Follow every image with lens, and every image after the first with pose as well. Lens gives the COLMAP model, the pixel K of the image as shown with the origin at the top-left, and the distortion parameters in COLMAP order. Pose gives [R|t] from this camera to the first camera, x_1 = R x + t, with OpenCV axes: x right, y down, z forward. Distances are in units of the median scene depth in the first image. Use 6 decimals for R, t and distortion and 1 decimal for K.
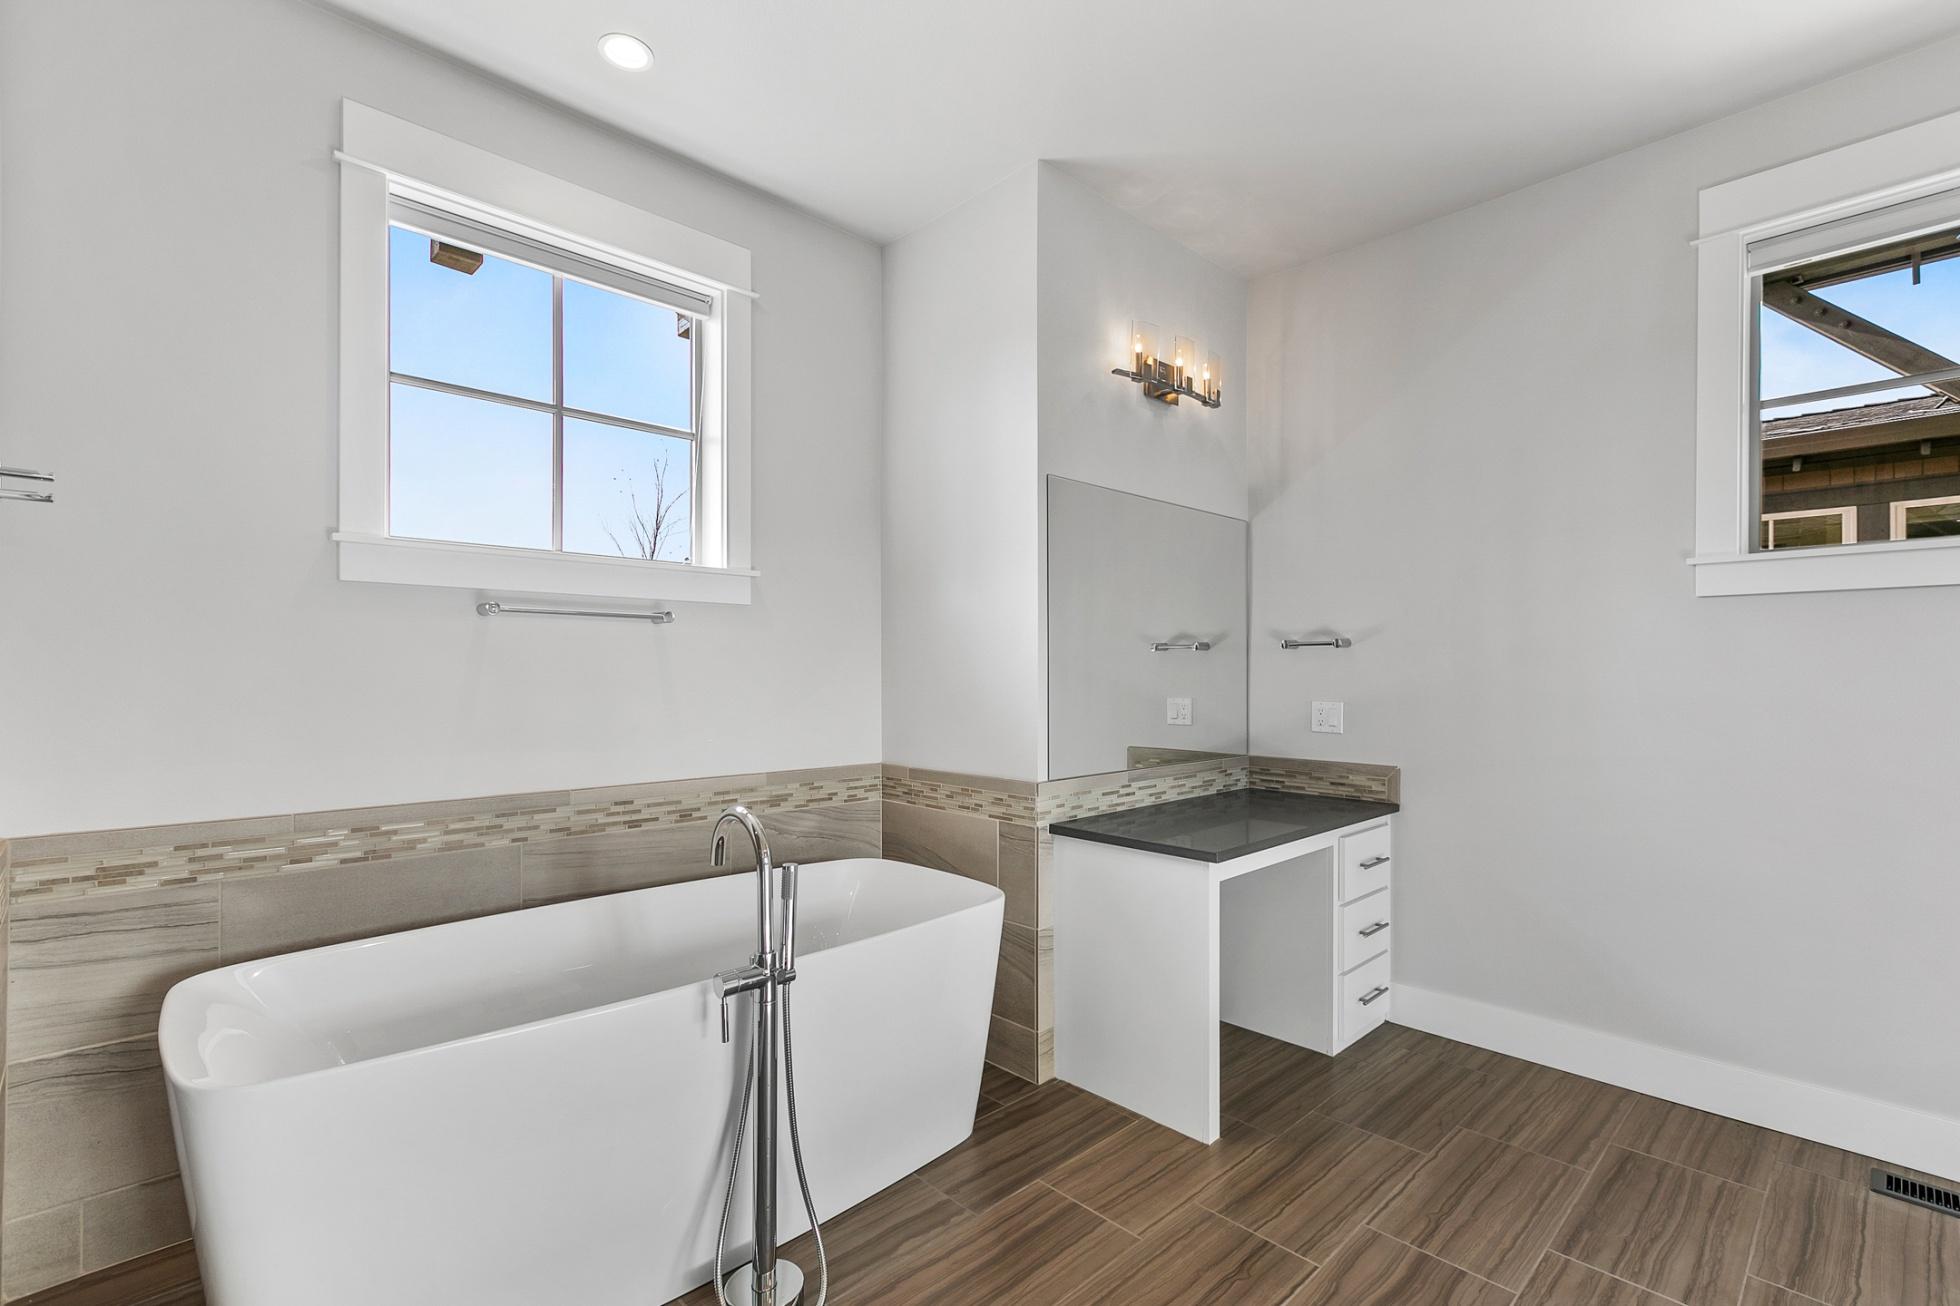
lens RADIAL K [[875.8, 0, 1016.5], [0, 875.8, 669.6], [0, 0, 1]] dist [0.003105, -0.000359]
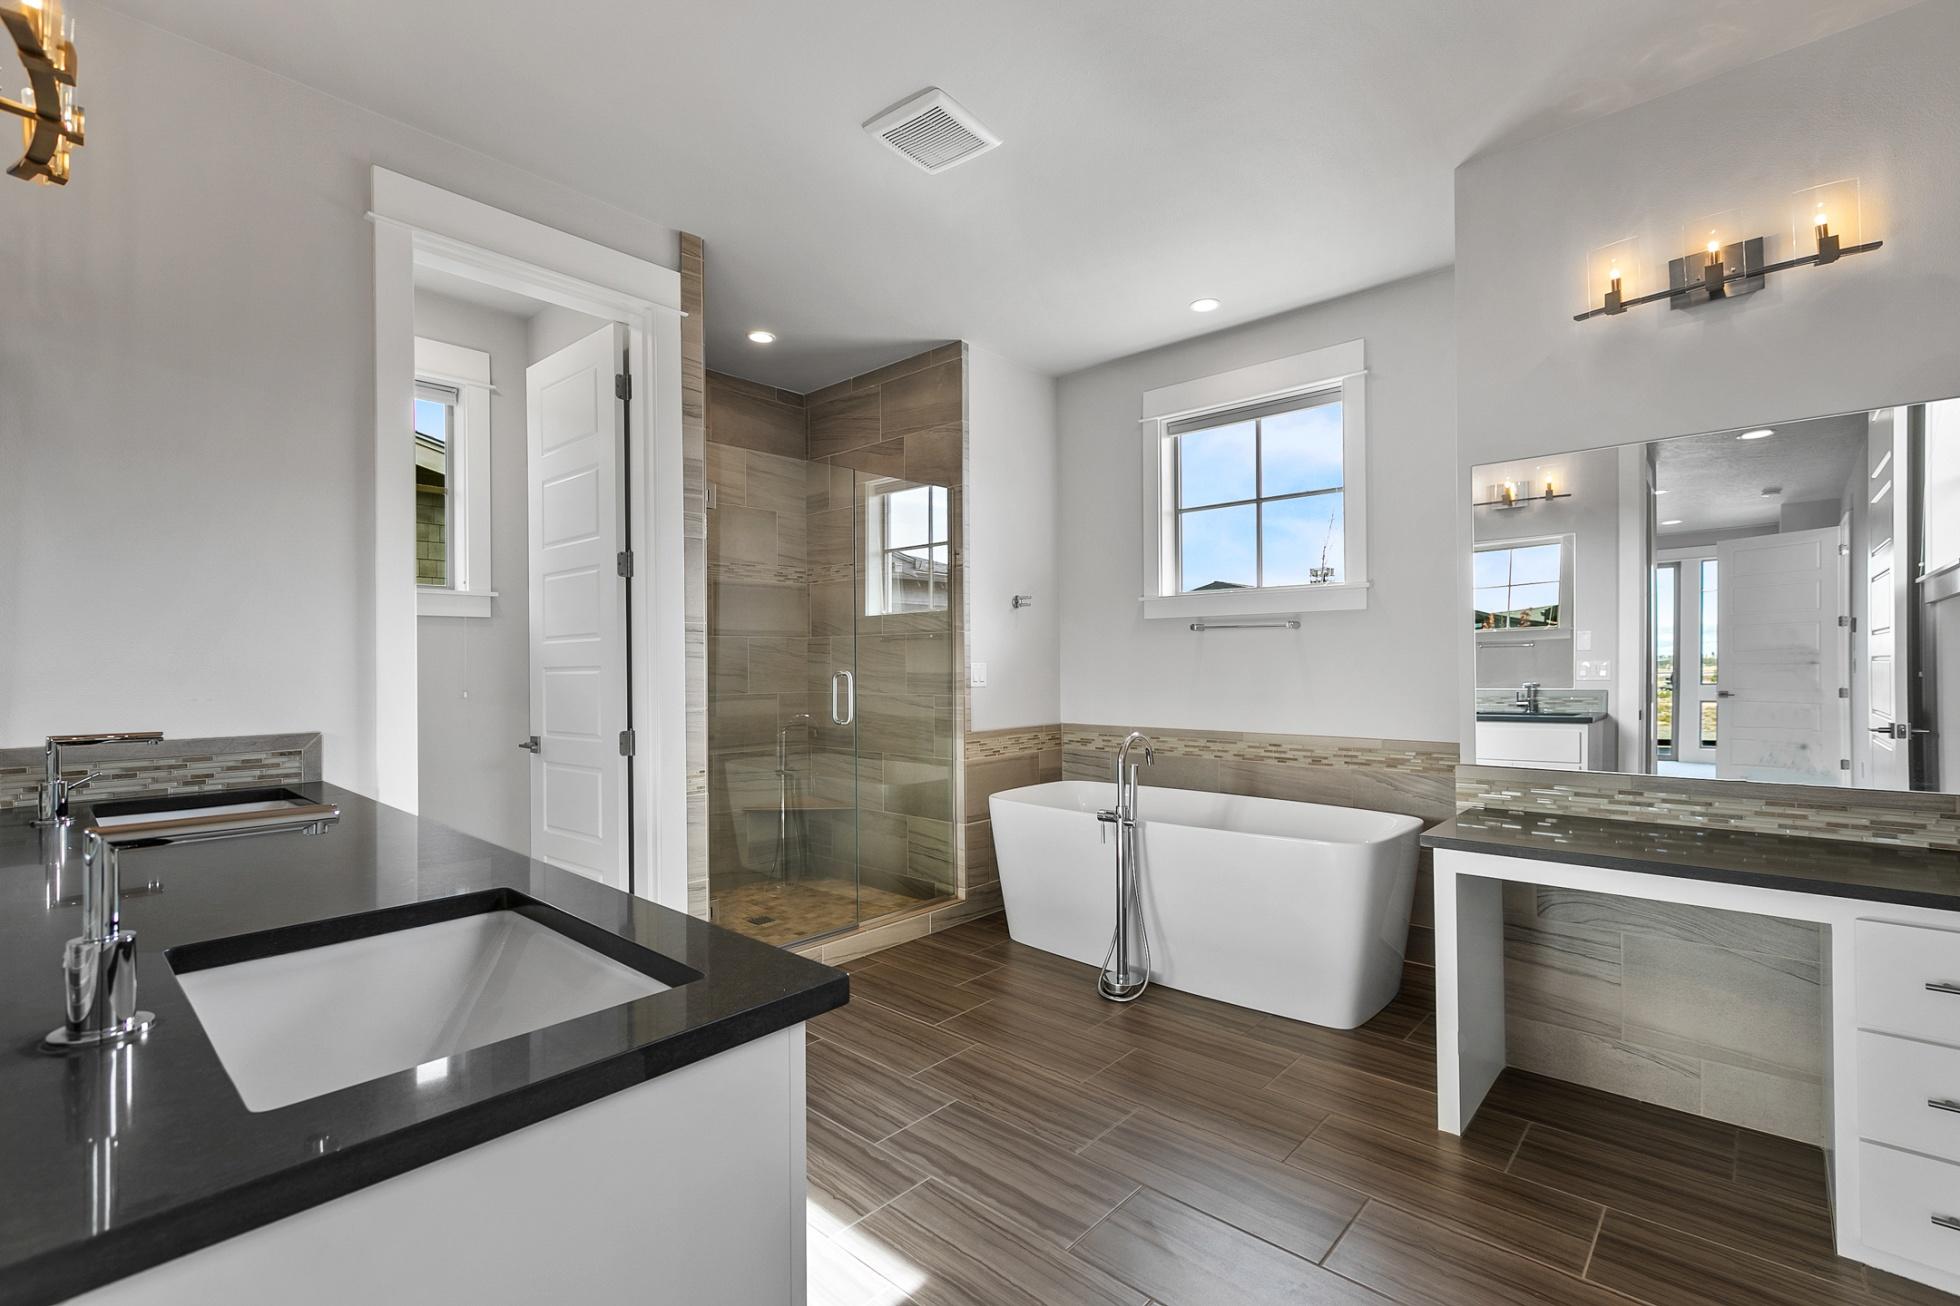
lens RADIAL K [[875.8, 0, 972.8], [0, 875.8, 665.2], [0, 0, 1]] dist [0.003105, -0.000359]
pose [[0.057926, -0.003998, -0.998313, 1.076140], [0.004608, 0.999982, -0.003738, 0.013177], [0.998310, -0.004384, 0.057943, 0.373804]]
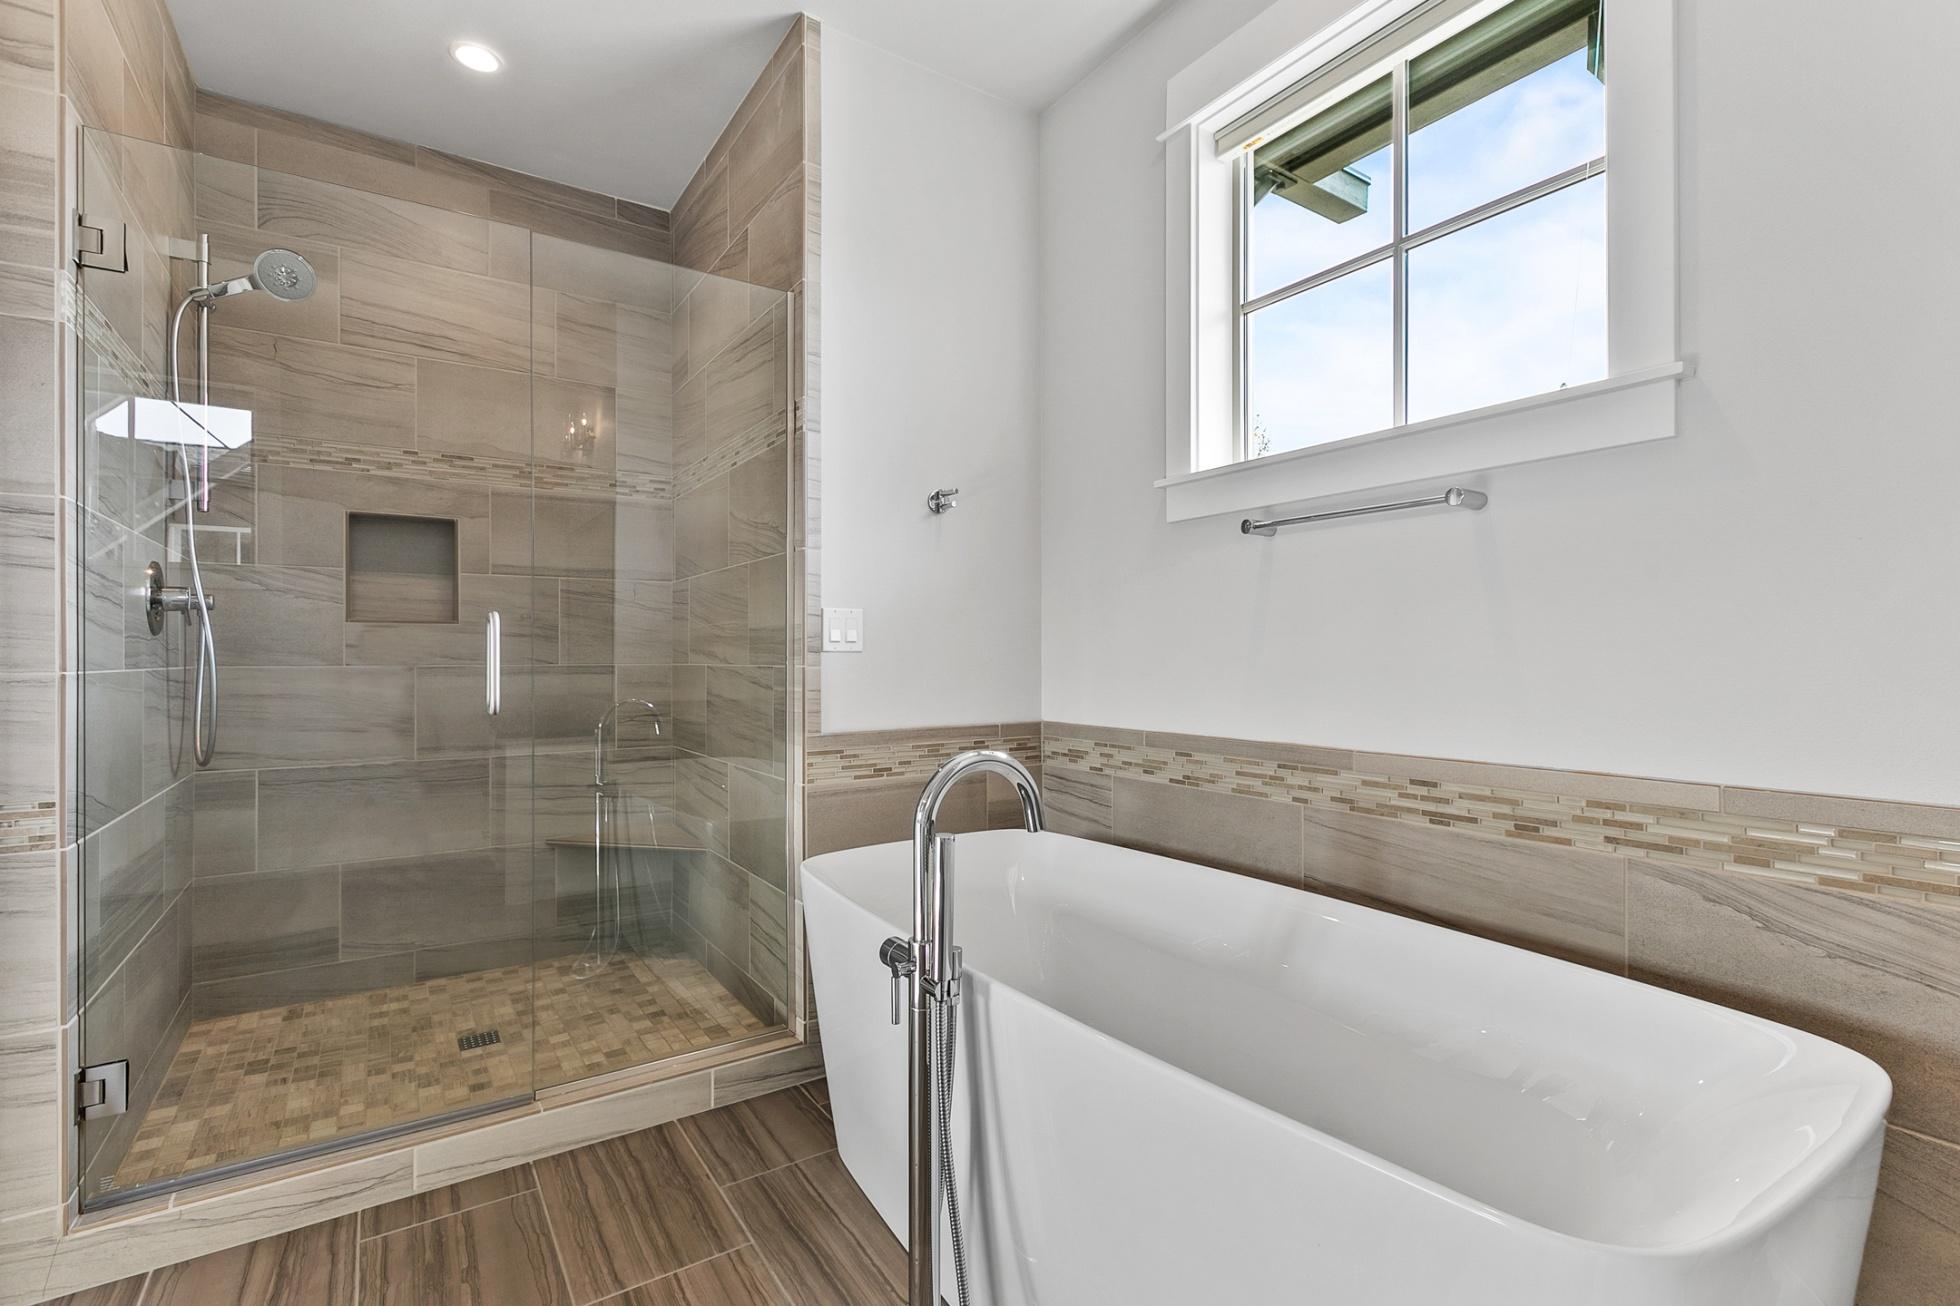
lens RADIAL K [[875.8, 0, 961.8], [0, 875.8, 663.7], [0, 0, 1]] dist [0.003105, -0.000359]
pose [[-0.201049, 0.000310, -0.979581, 0.285541], [-0.001105, 0.999999, 0.000543, 0.059805], [0.979581, 0.001192, -0.201049, 0.786698]]
